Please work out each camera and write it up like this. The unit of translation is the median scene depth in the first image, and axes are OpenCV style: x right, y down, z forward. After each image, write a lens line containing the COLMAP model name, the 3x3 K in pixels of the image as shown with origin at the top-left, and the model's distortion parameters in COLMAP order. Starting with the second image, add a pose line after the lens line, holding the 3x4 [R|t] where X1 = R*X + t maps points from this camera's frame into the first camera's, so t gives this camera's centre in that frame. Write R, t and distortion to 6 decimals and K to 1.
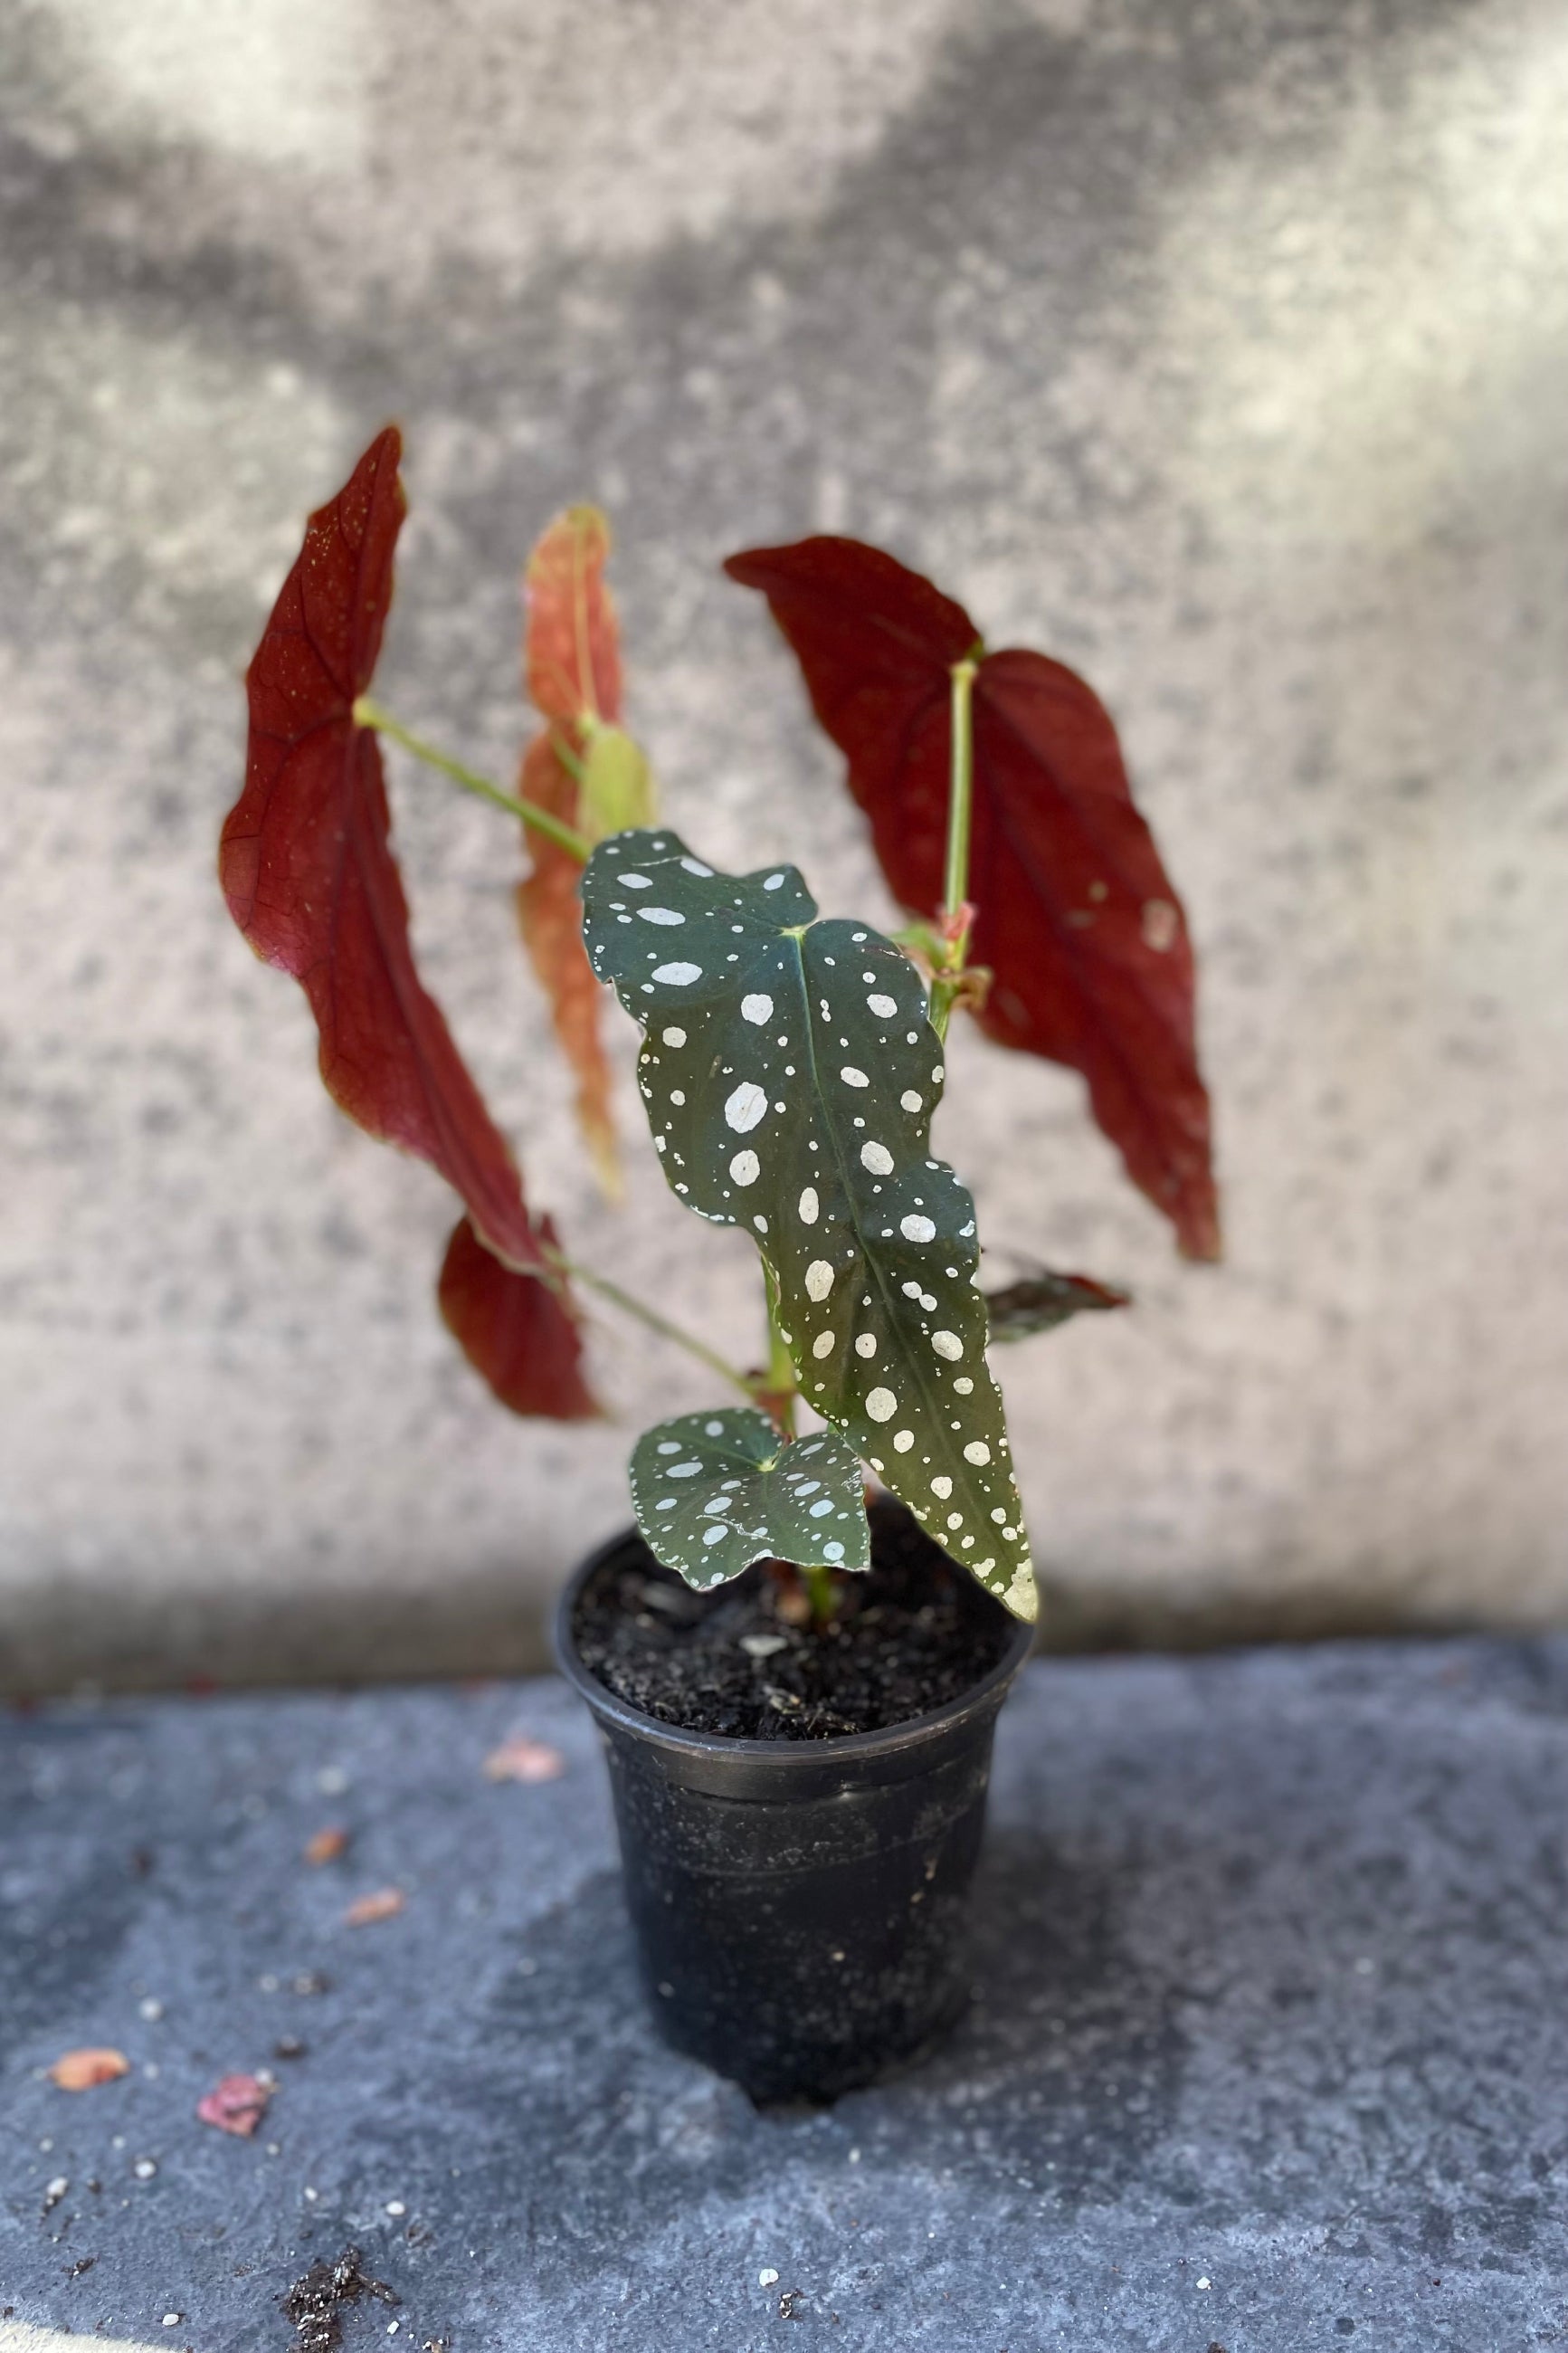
lens RADIAL K [[1795.6, 0, 796.4], [0, 1795.6, 1170.7], [0, 0, 1]] dist [0.083637, -0.133194]
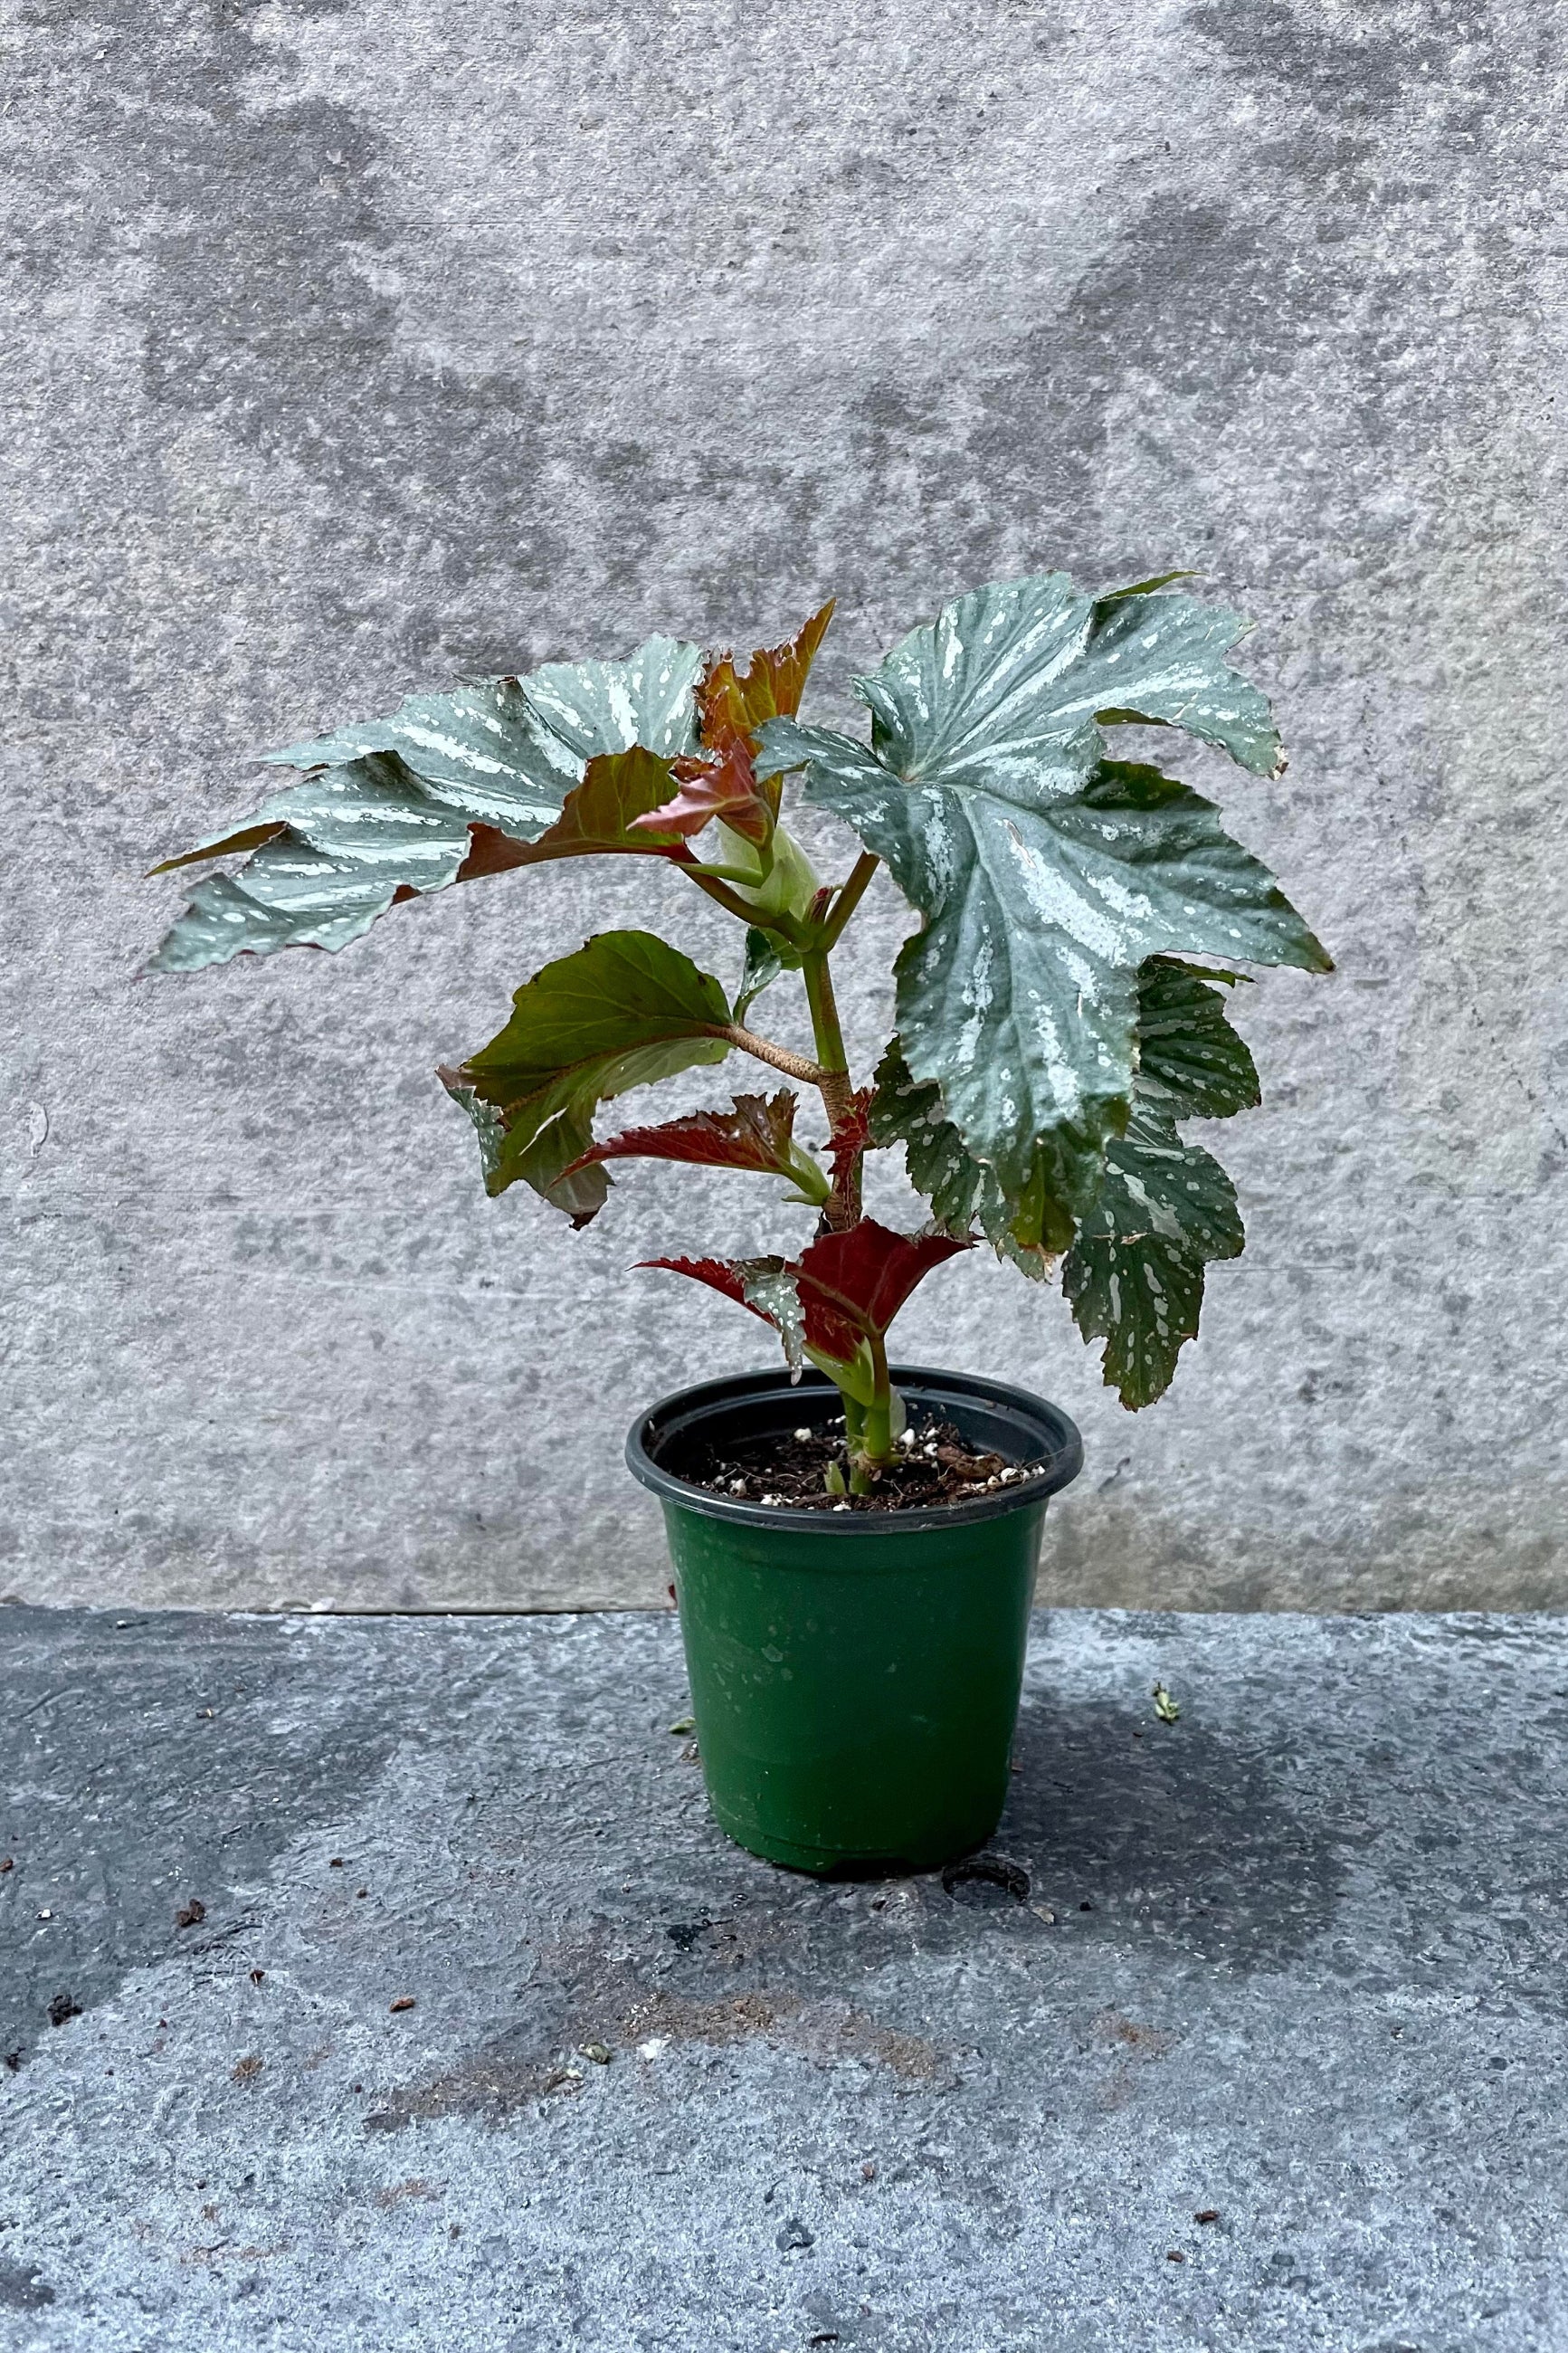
lens RADIAL K [[1795.6, 0, 796.4], [0, 1795.6, 1170.7], [0, 0, 1]] dist [0.083637, -0.133194]
pose [[0.998783, 0.018398, -0.045753, -0.081354], [-0.023659, 0.992821, -0.117249, 0.220330], [0.043267, 0.118188, 0.992048, -0.179001]]
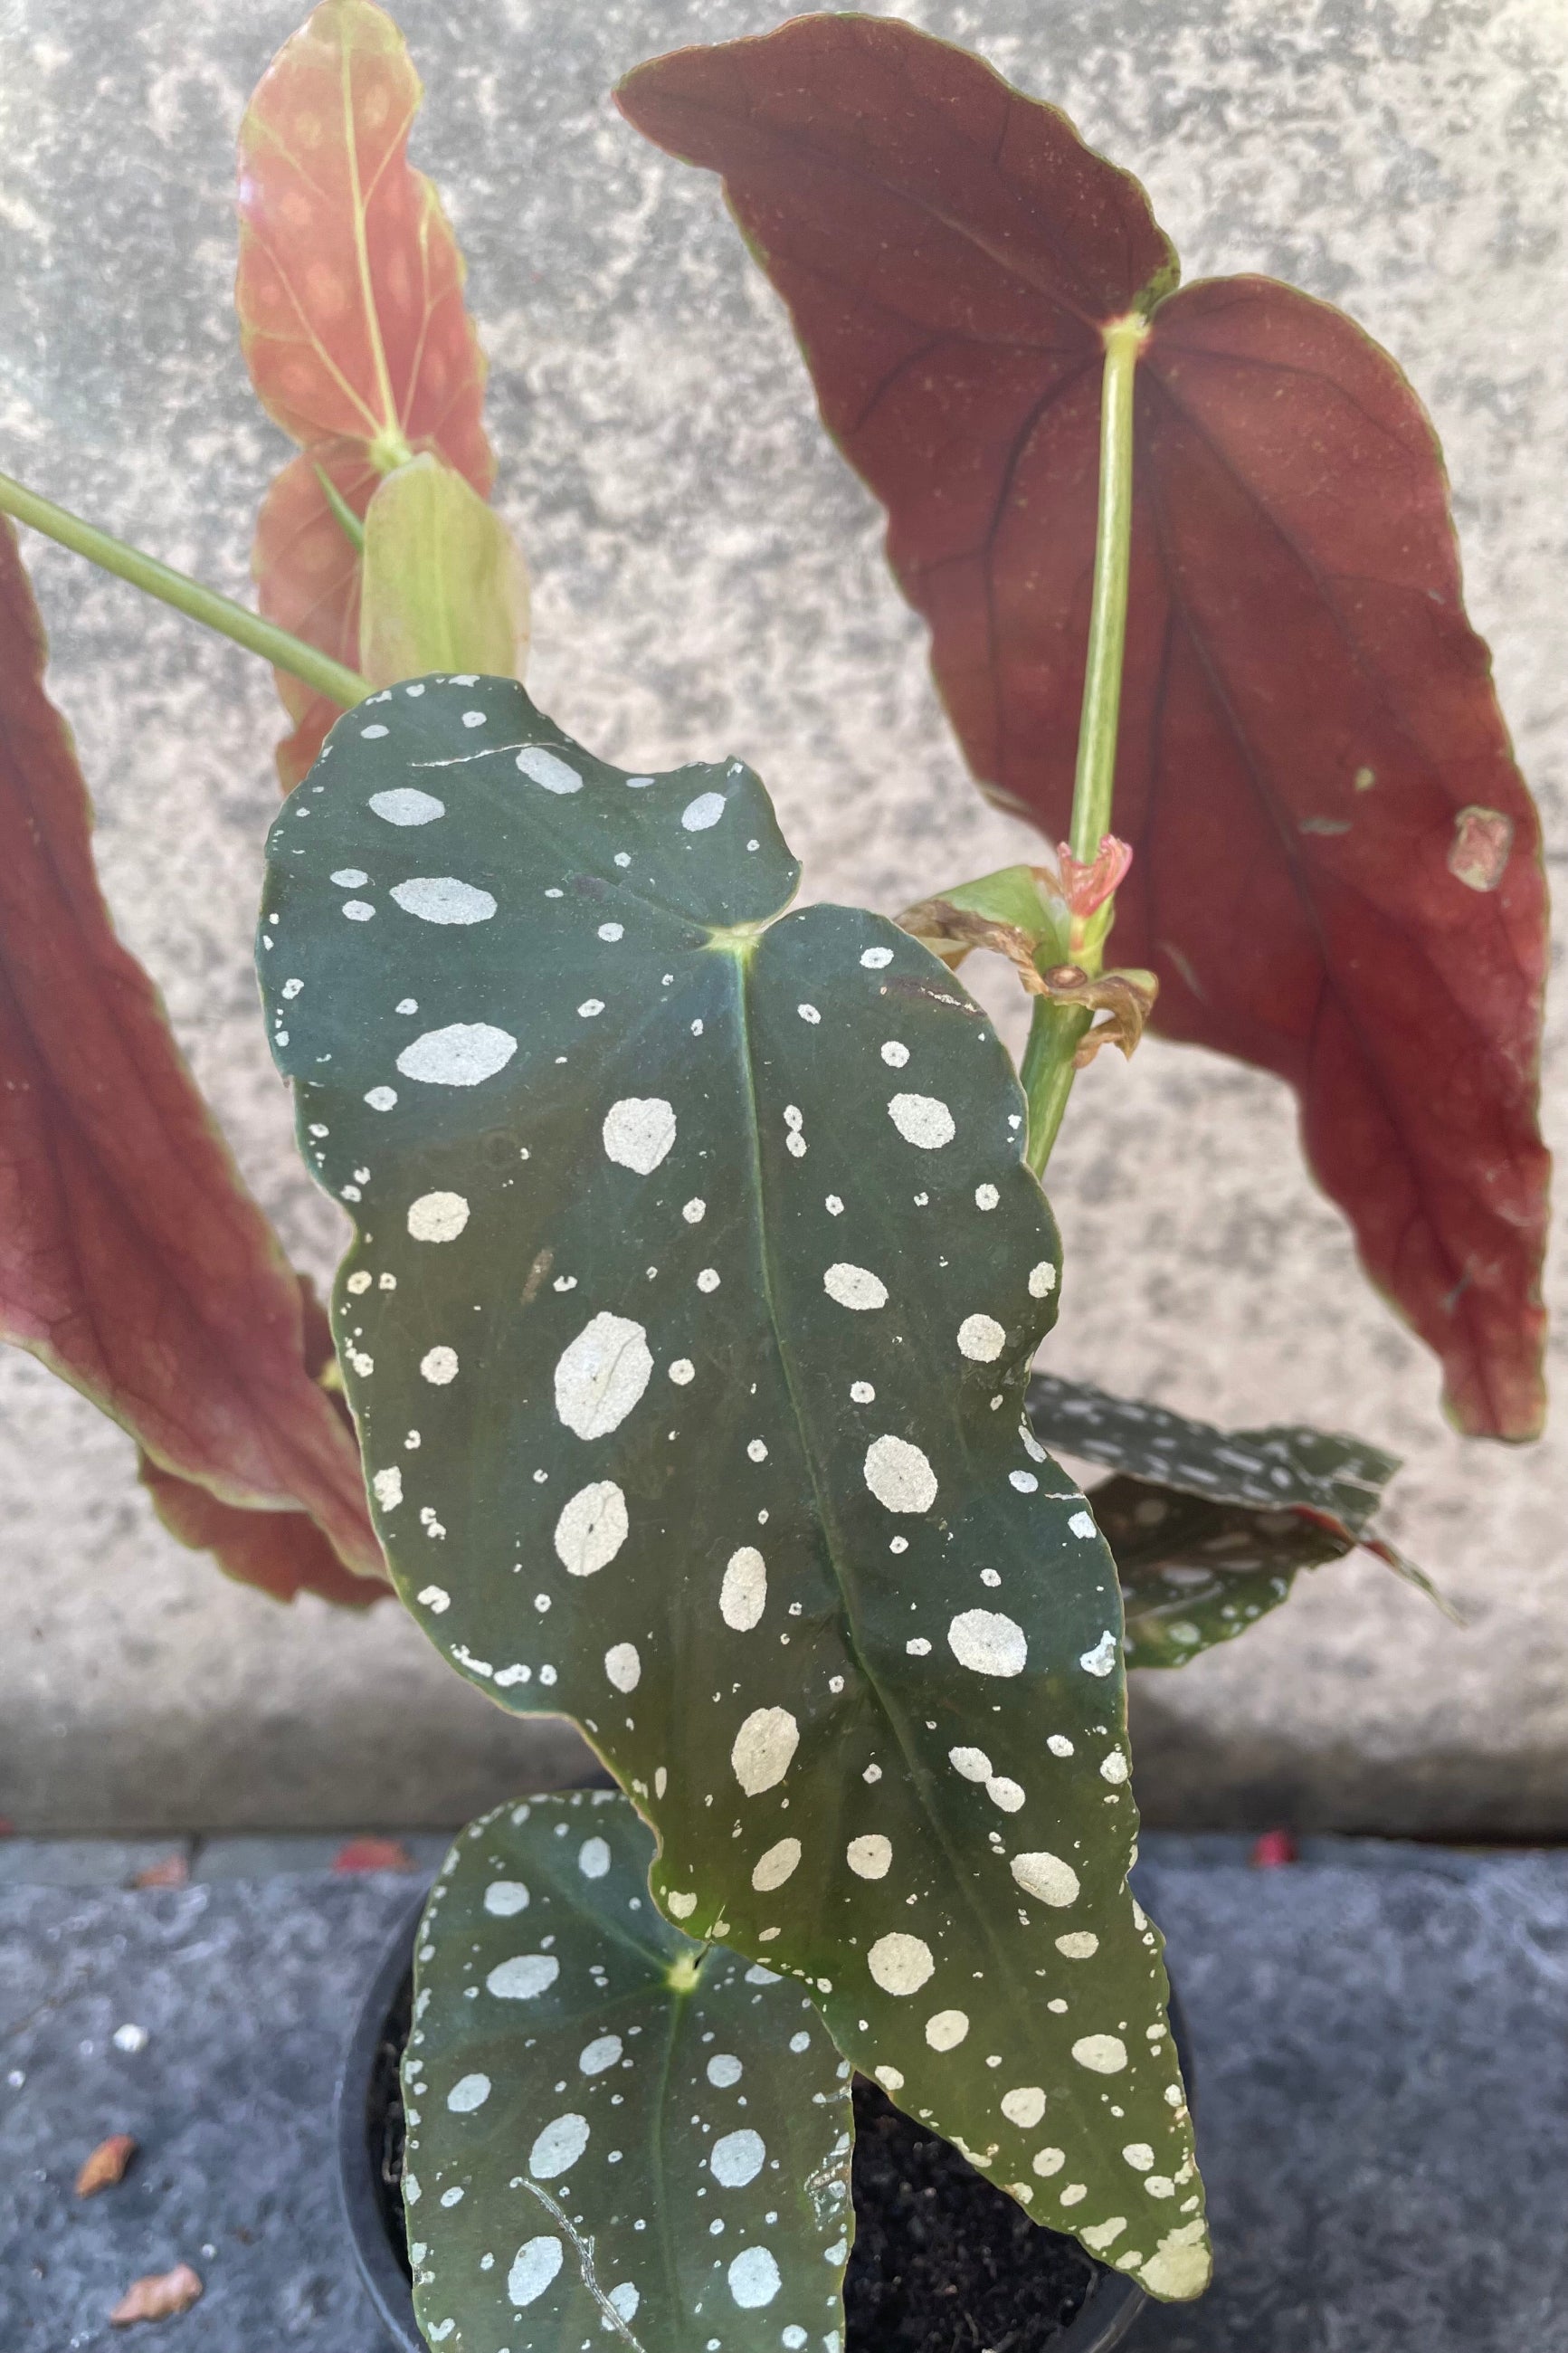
lens RADIAL K [[1795.6, 0, 796.4], [0, 1795.6, 1170.7], [0, 0, 1]] dist [0.083637, -0.133194]
pose [[0.998272, 0.021224, -0.054792, 0.039662], [-0.012545, 0.987973, 0.154119, -0.142635], [0.057404, -0.153166, 0.986532, 0.532869]]
